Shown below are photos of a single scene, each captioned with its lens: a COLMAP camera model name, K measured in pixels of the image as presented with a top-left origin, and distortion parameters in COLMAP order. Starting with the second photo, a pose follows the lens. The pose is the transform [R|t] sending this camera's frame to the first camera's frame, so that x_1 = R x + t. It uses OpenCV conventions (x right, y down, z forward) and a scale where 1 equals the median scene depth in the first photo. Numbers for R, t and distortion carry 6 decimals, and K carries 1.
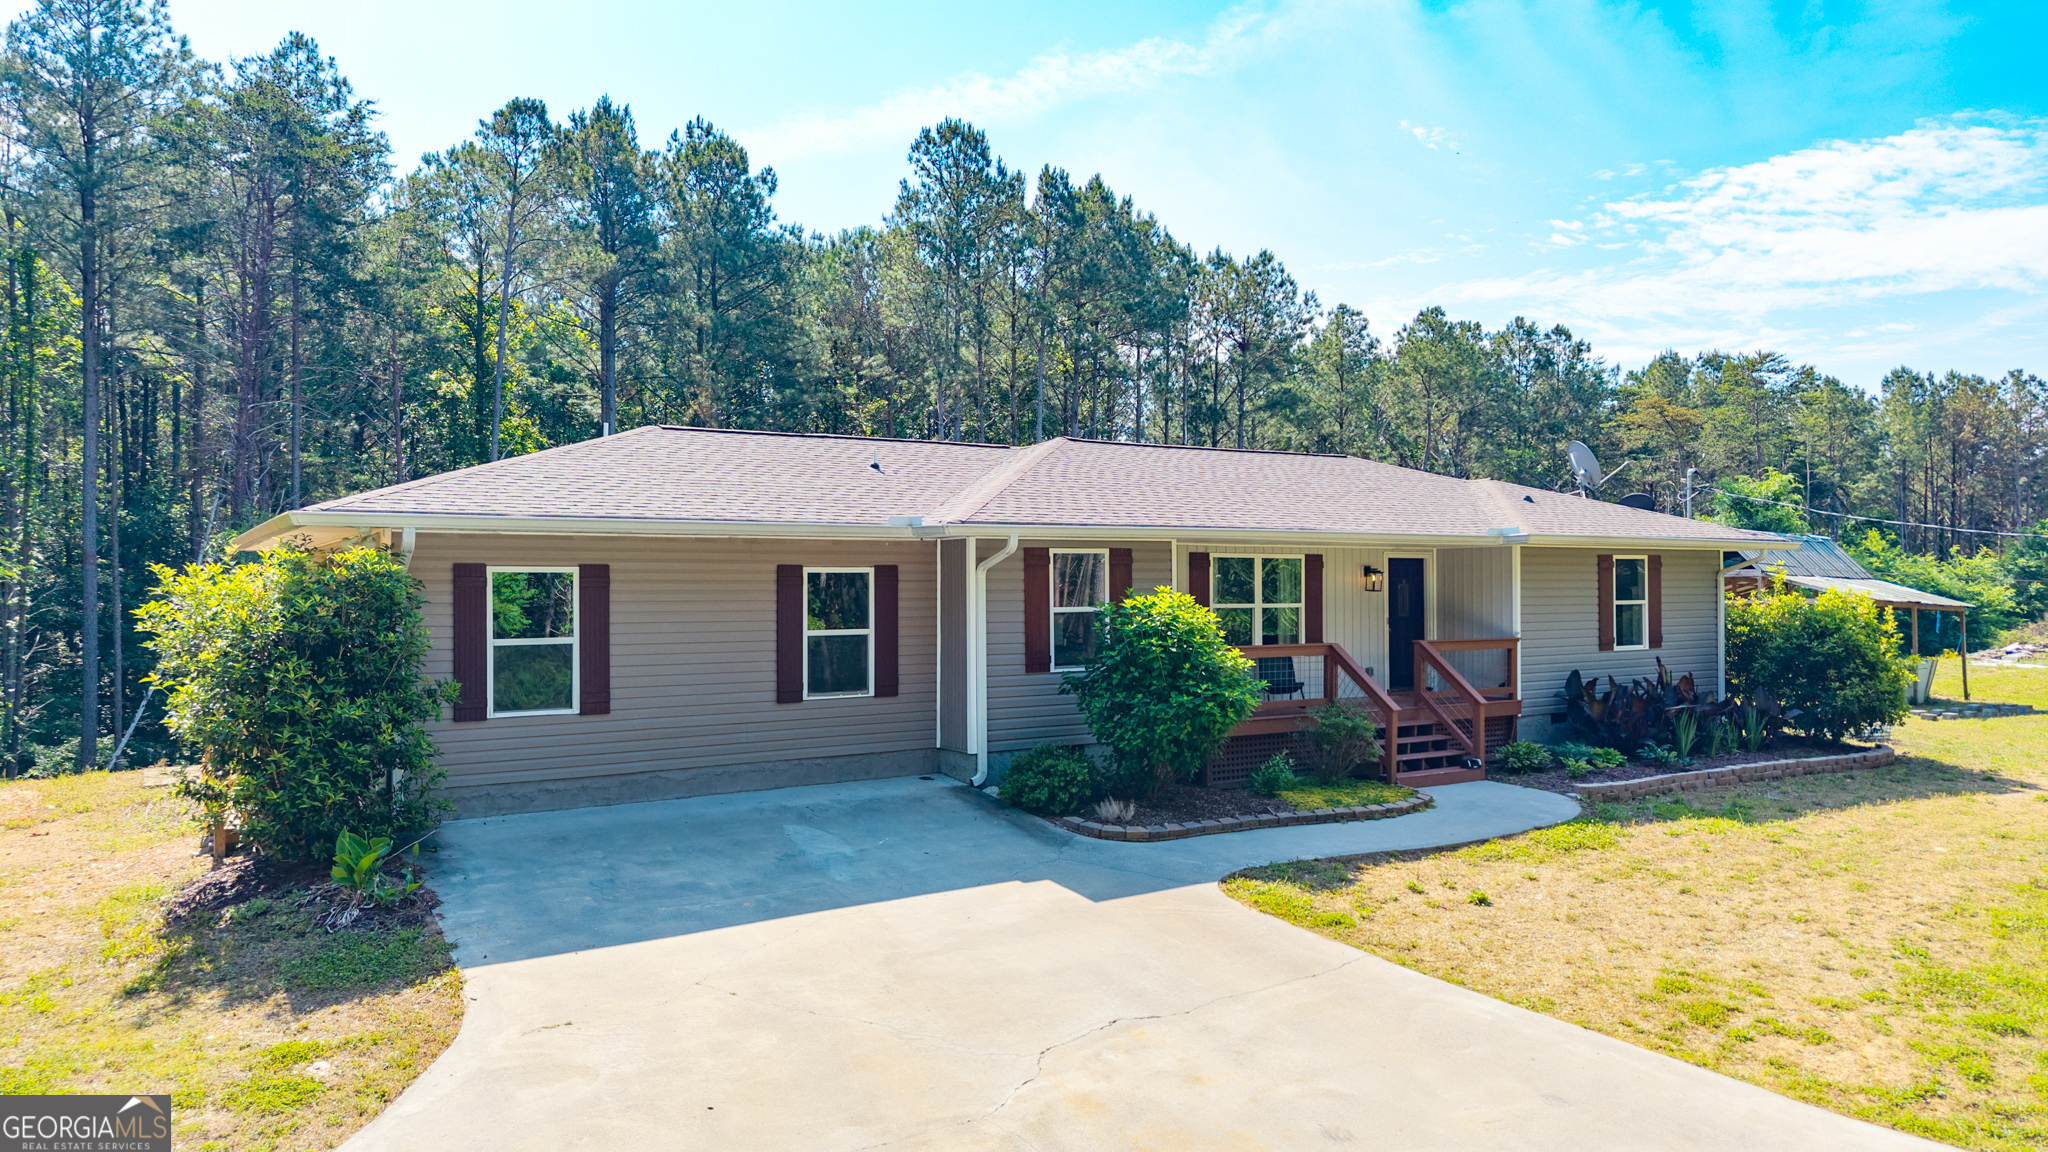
lens RADIAL K [[1358.9, 0, 1034.6], [0, 1358.9, 570.4], [0, 0, 1]] dist [0.050395, -0.060990]
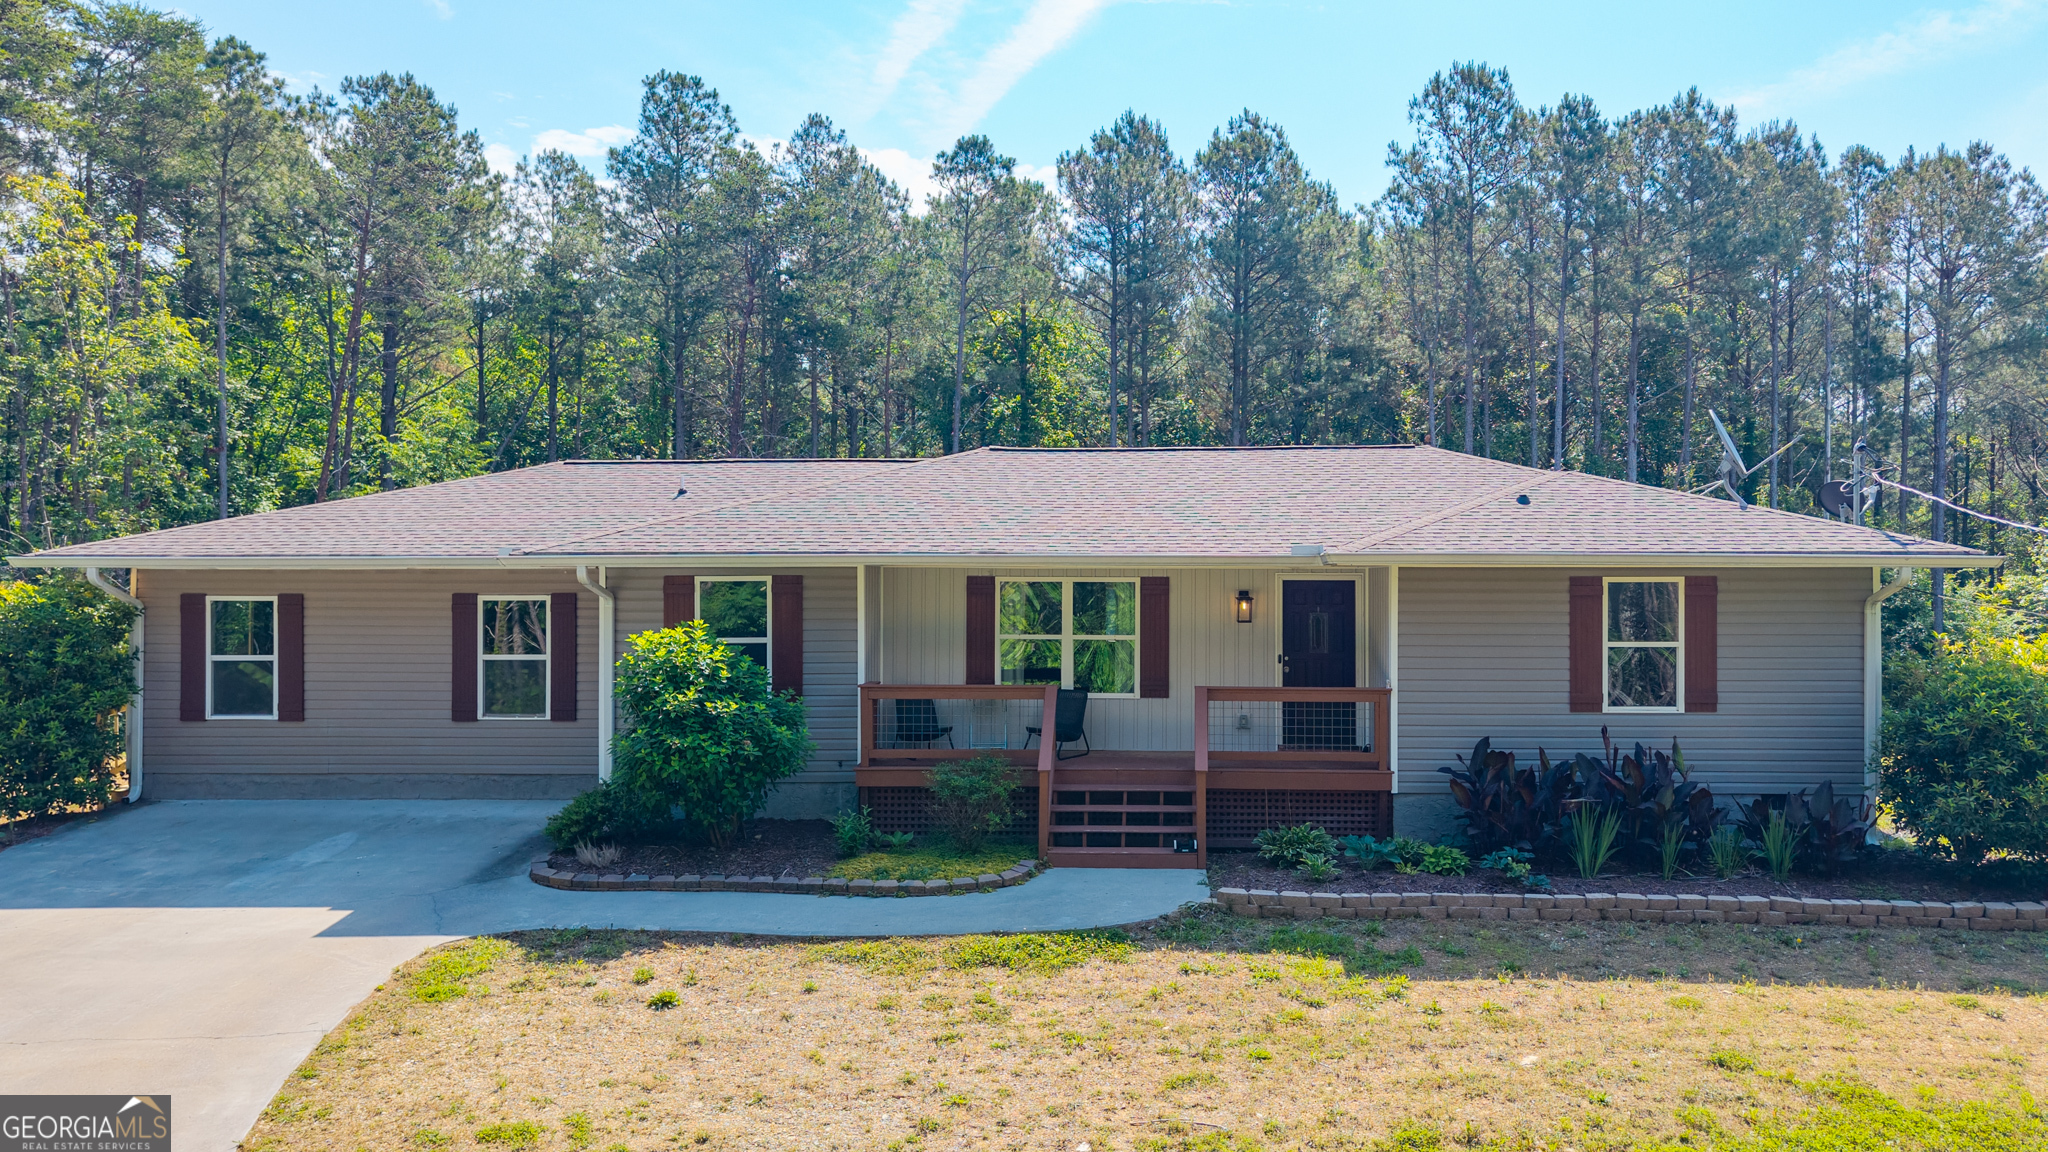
lens RADIAL K [[1409.9, 0, 1025.3], [0, 1409.9, 585.1], [0, 0, 1]] dist [-0.003802, 0.012051]
pose [[0.822760, 0.004288, -0.568372, 0.600026], [0.003199, 0.999921, 0.012175, -0.016663], [0.568379, -0.011836, 0.822681, 0.244420]]
